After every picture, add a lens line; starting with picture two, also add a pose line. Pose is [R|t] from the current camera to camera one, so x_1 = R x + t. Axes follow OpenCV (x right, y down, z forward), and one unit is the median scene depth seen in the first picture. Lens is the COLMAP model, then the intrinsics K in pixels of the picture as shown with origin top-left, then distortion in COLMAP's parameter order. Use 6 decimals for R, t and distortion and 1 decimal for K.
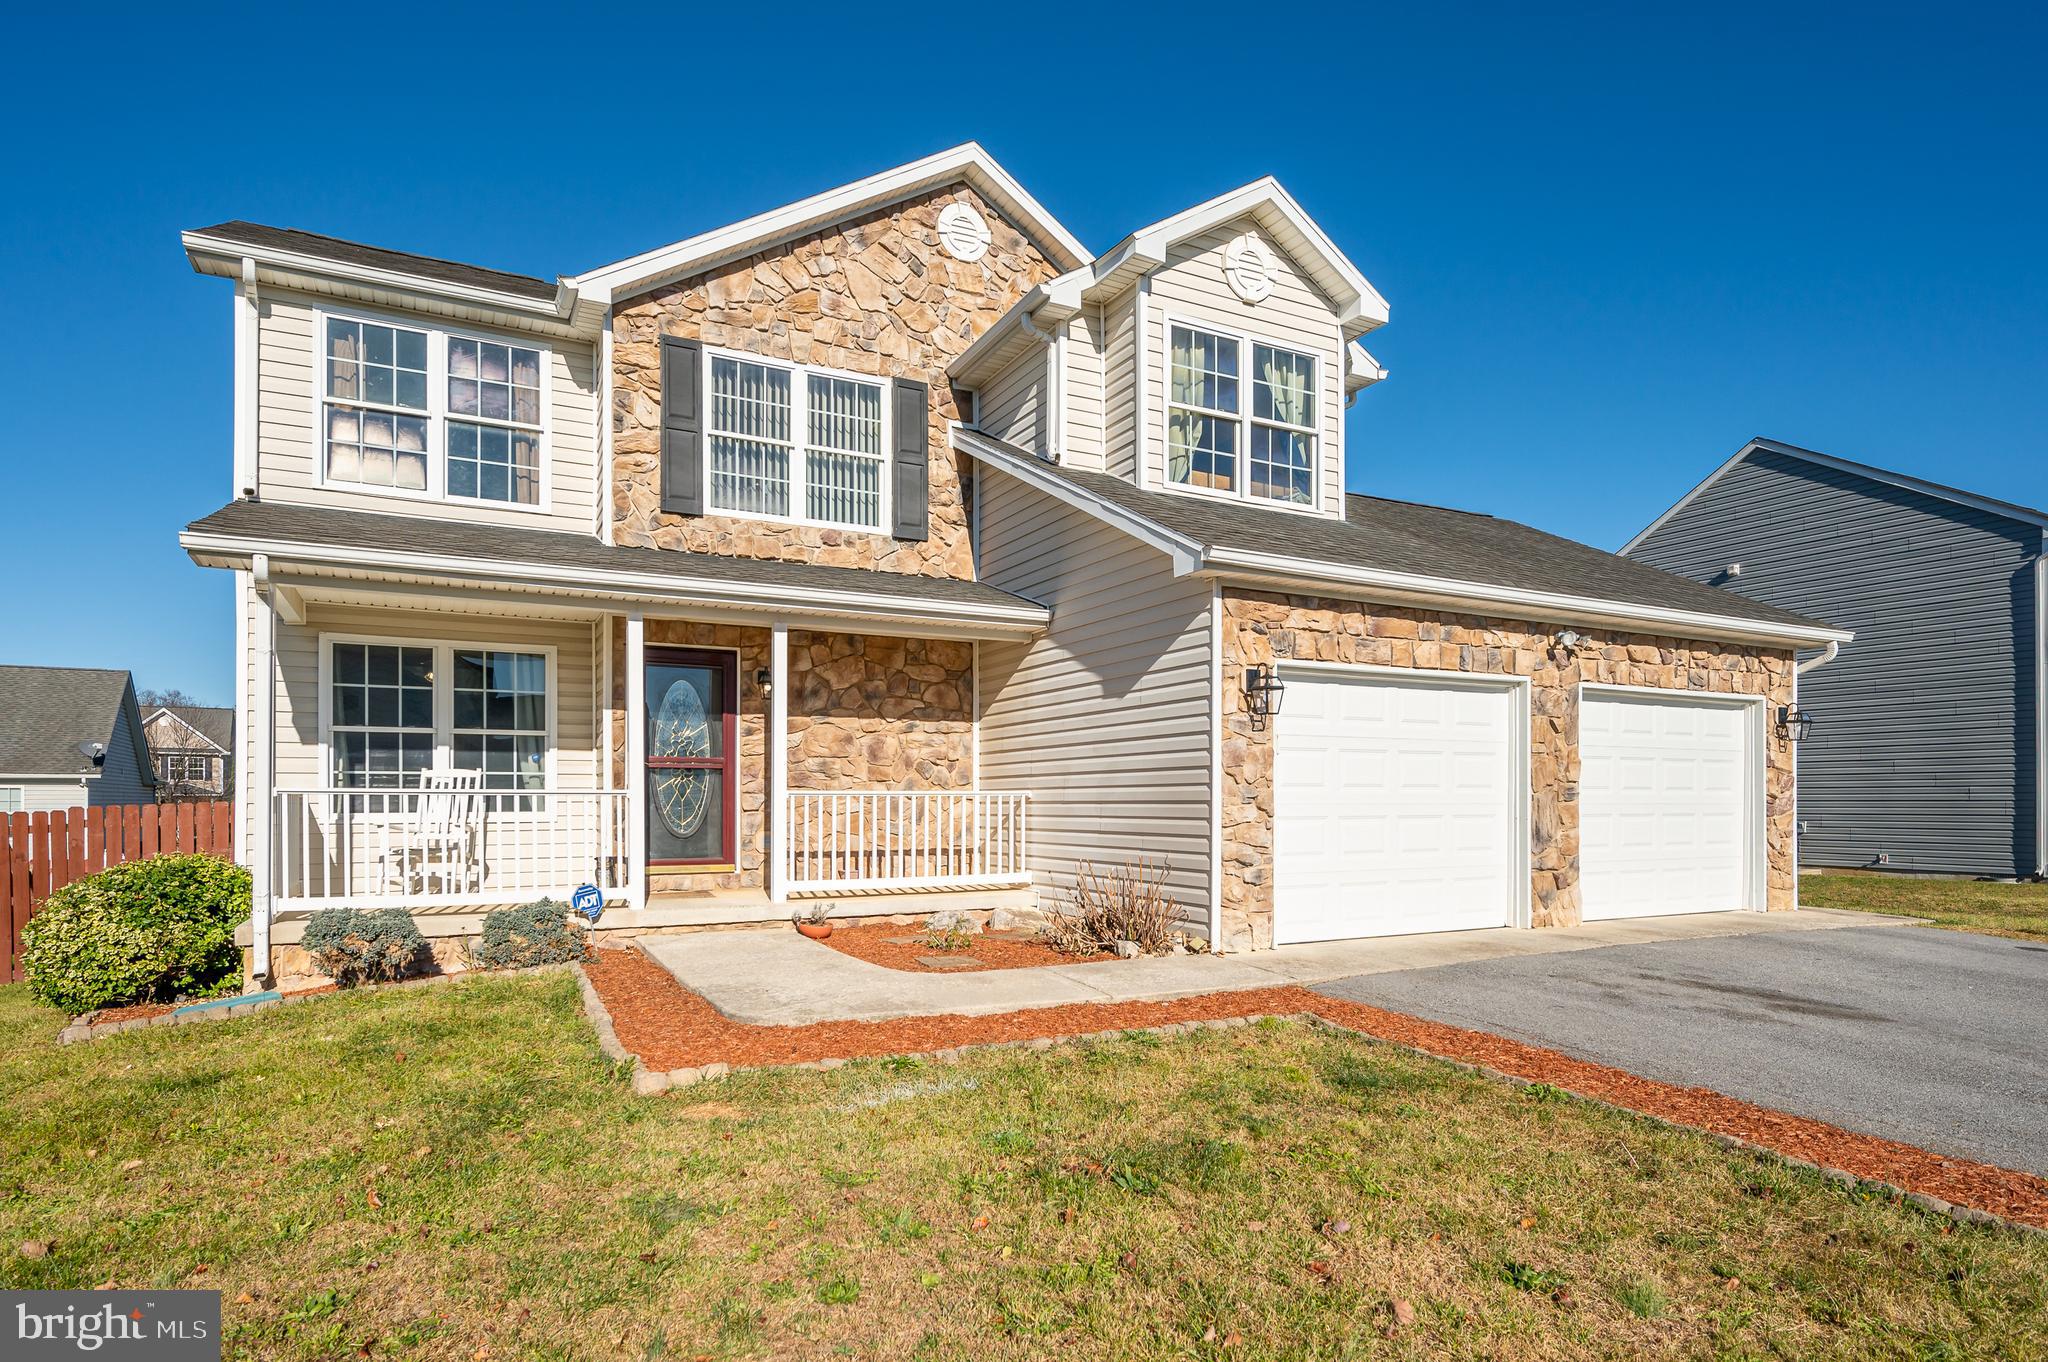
lens RADIAL K [[1105.1, 0, 1019.7], [0, 1105.1, 799.8], [0, 0, 1]] dist [0.000579, -0.000994]
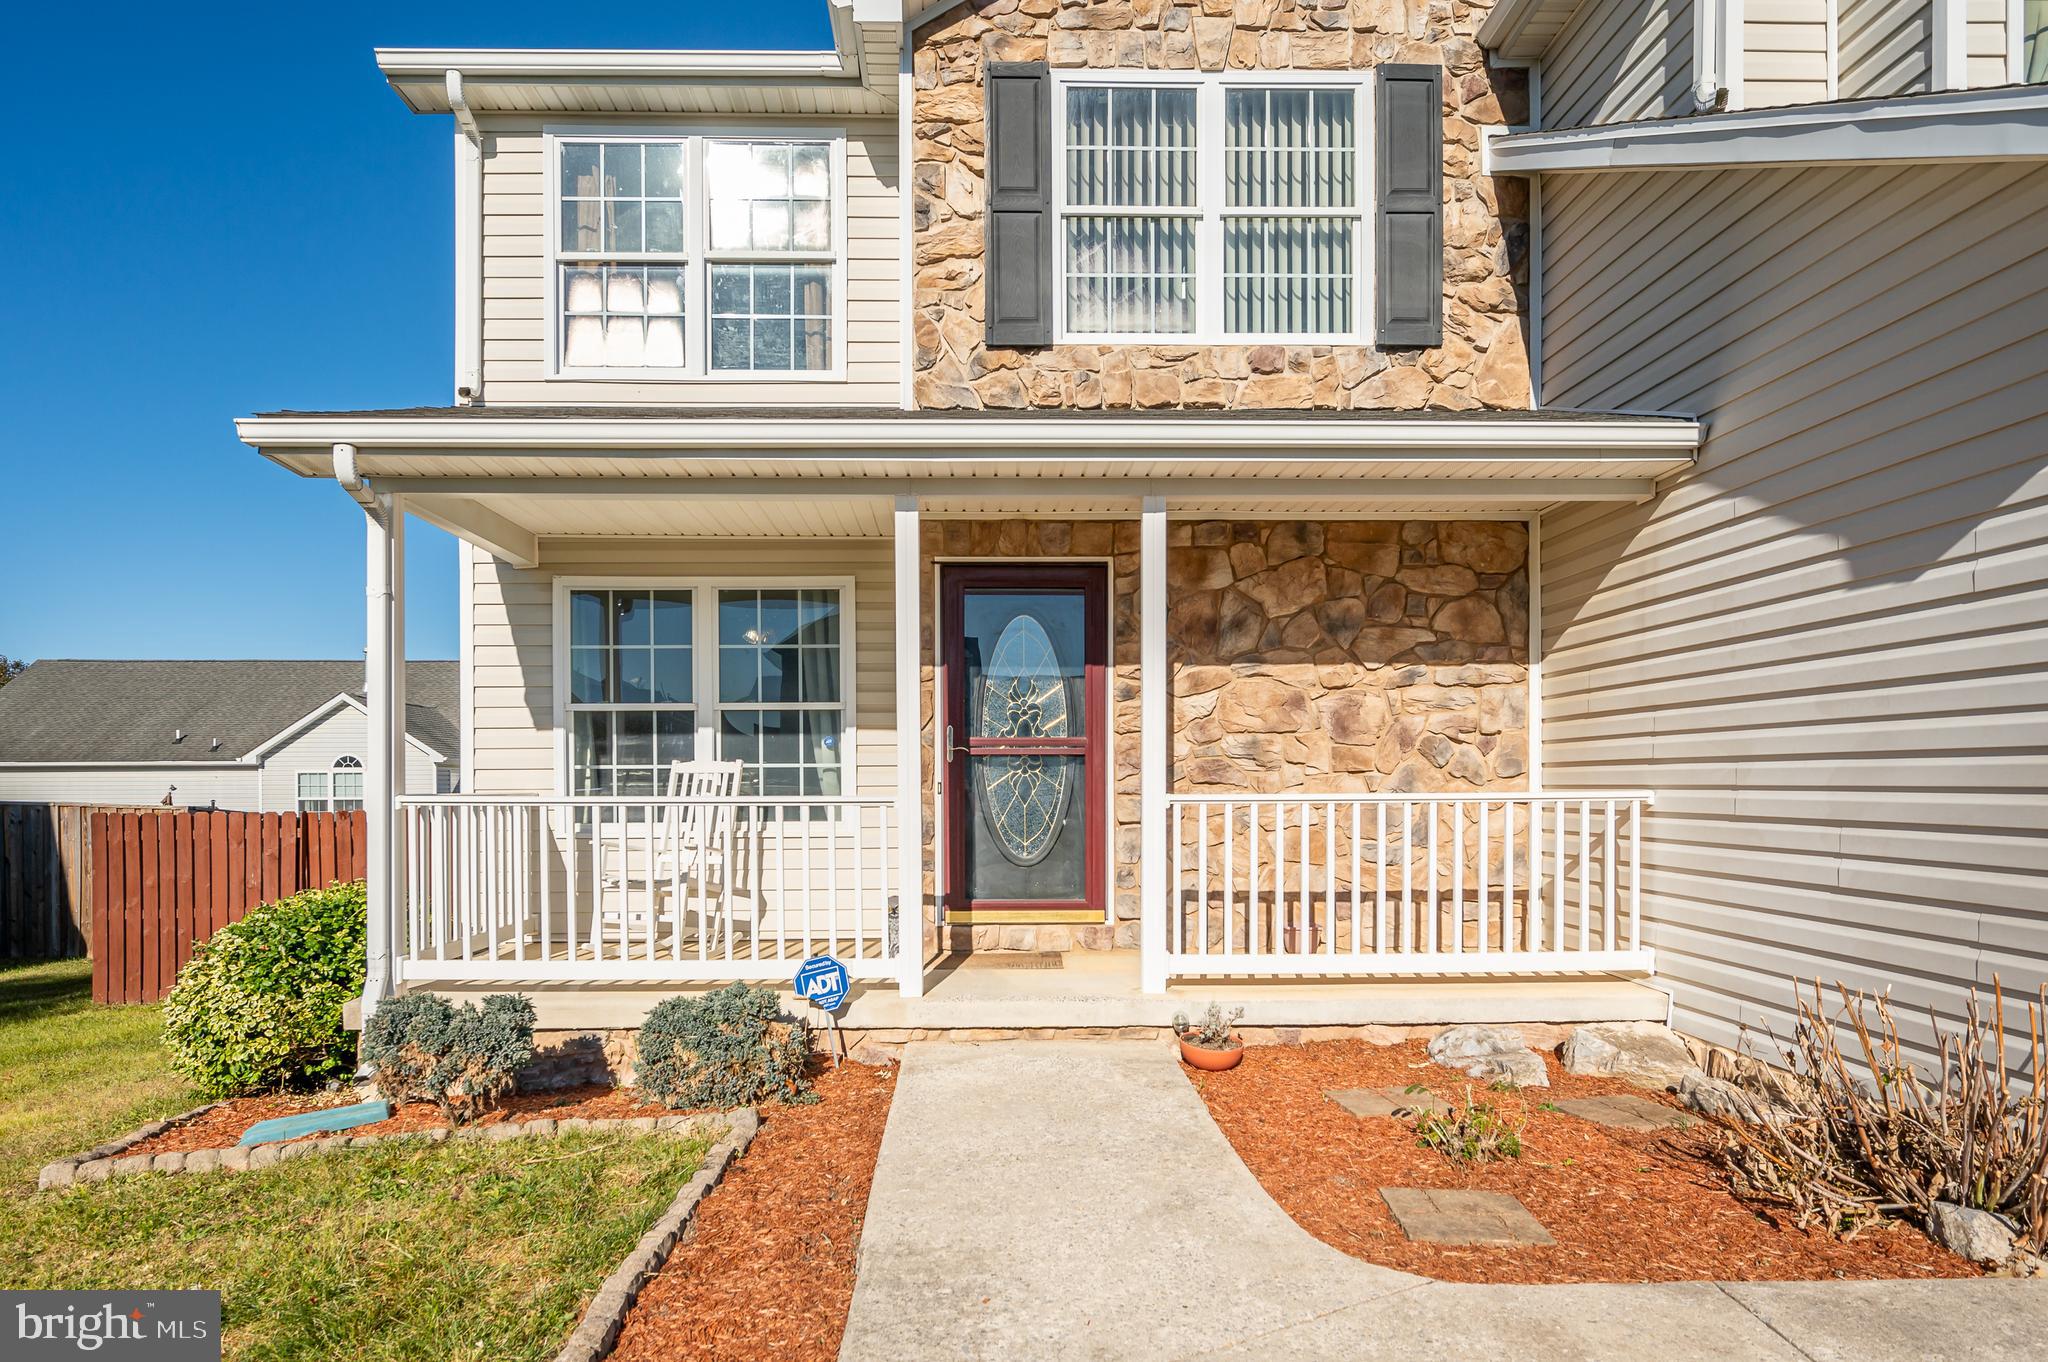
lens RADIAL K [[1200.2, 0, 1000.0], [0, 1200.2, 788.4], [0, 0, 1]] dist [-0.000631, 0.000409]
pose [[0.896039, 0.001097, -0.443973, -0.014217], [0.003633, 0.999945, 0.009802, -0.016382], [0.443960, -0.010395, 0.895986, 0.382035]]
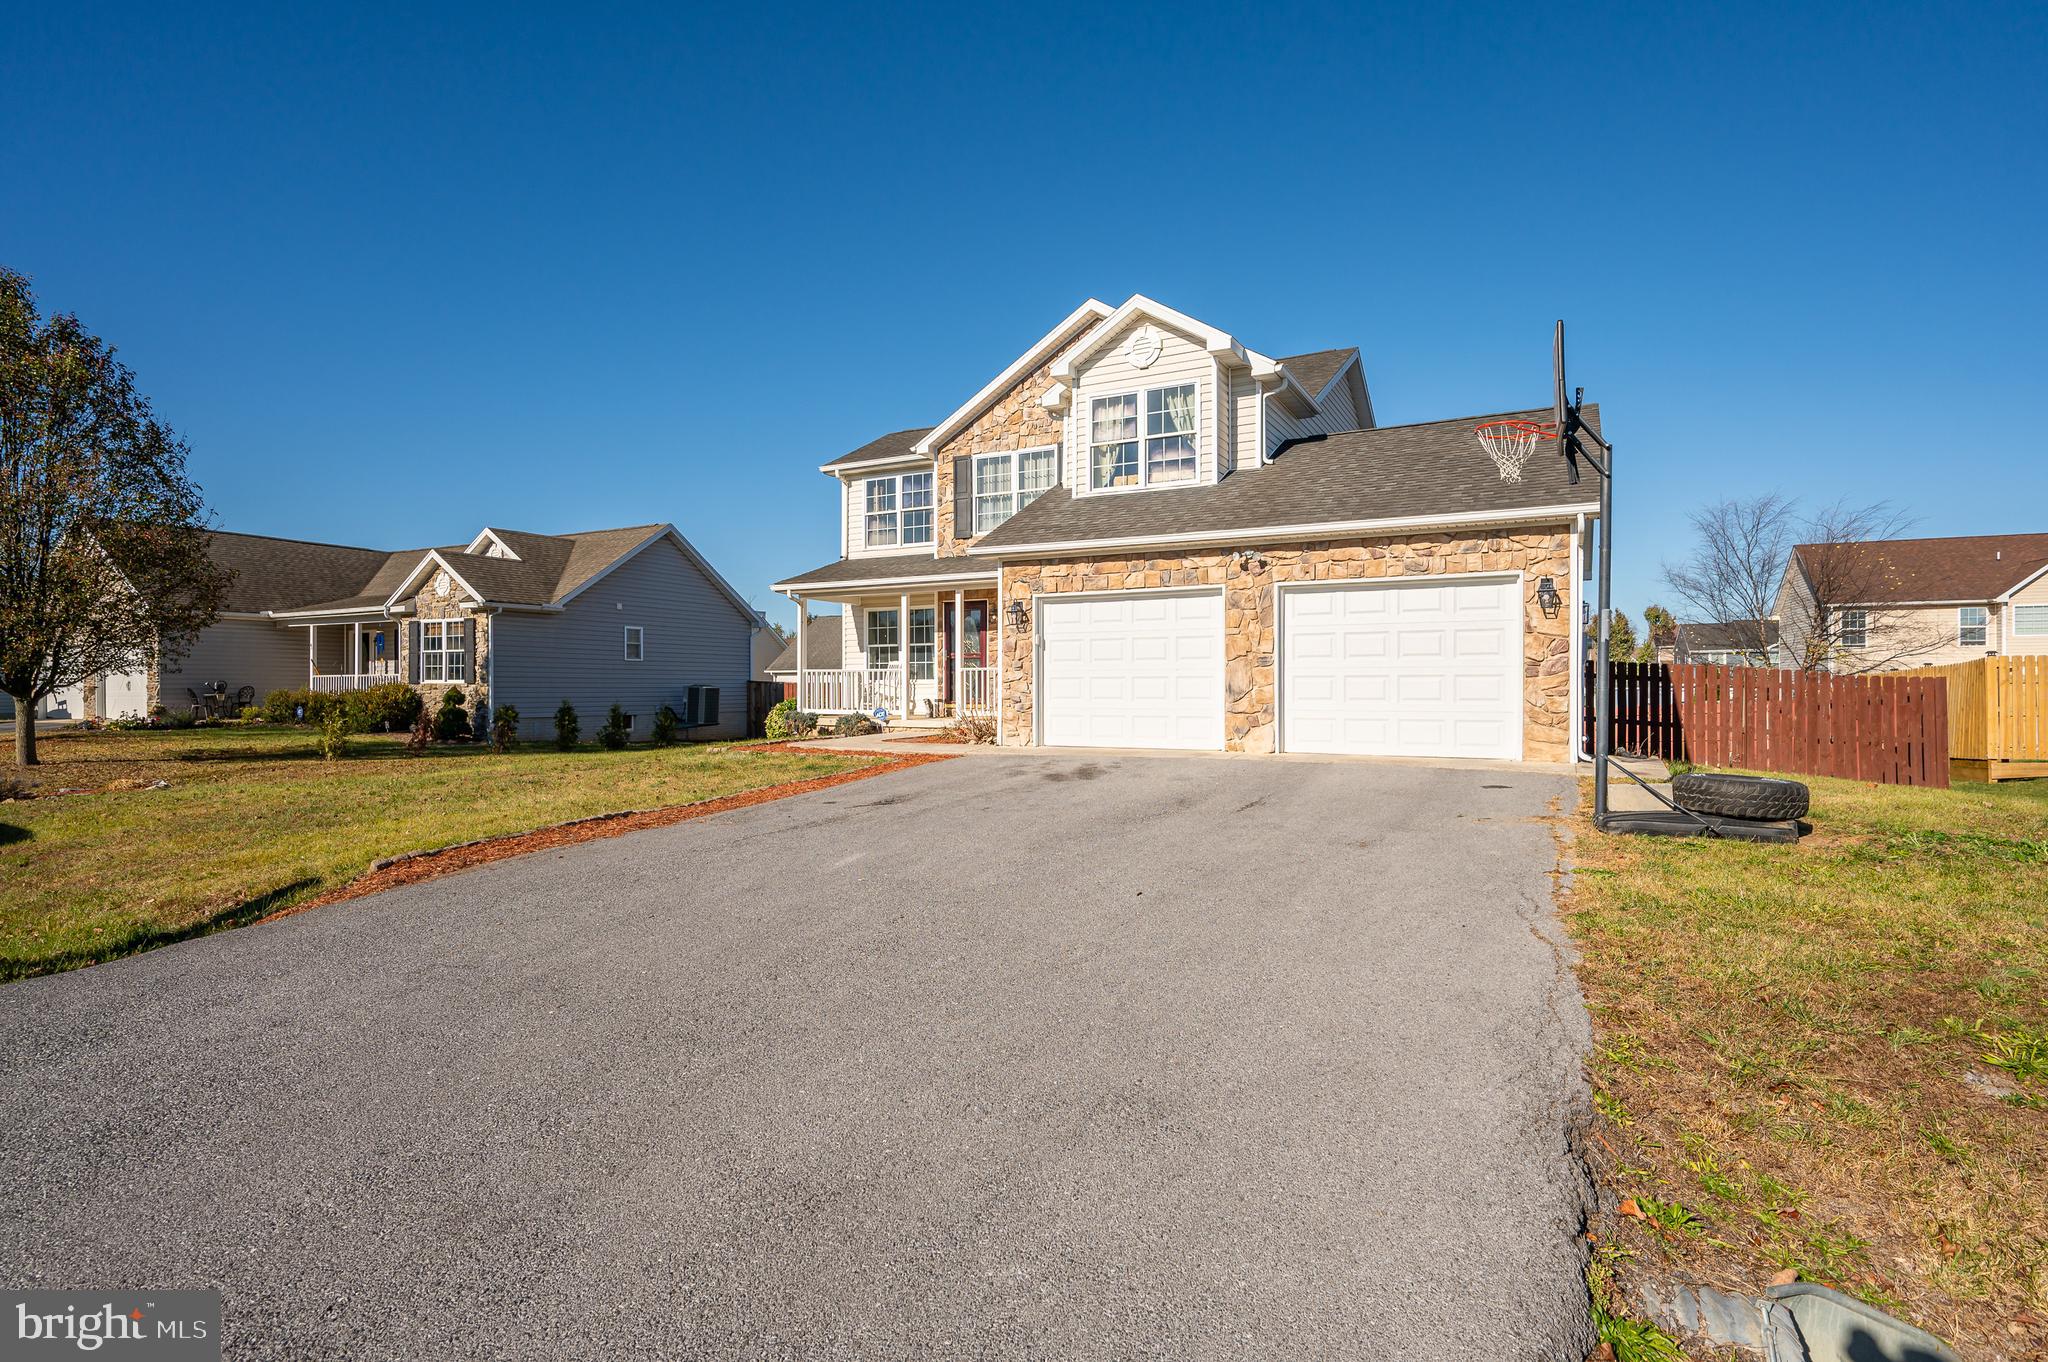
lens RADIAL K [[1016.1, 0, 1024.0], [0, 1016.1, 681.0], [0, 0, 1]] dist [0.001474, -0.000016]
pose [[0.564966, -0.005516, -0.825096, 1.351682], [0.003091, 0.999985, -0.004568, 0.024030], [0.825108, 0.000030, 0.564975, -0.004423]]
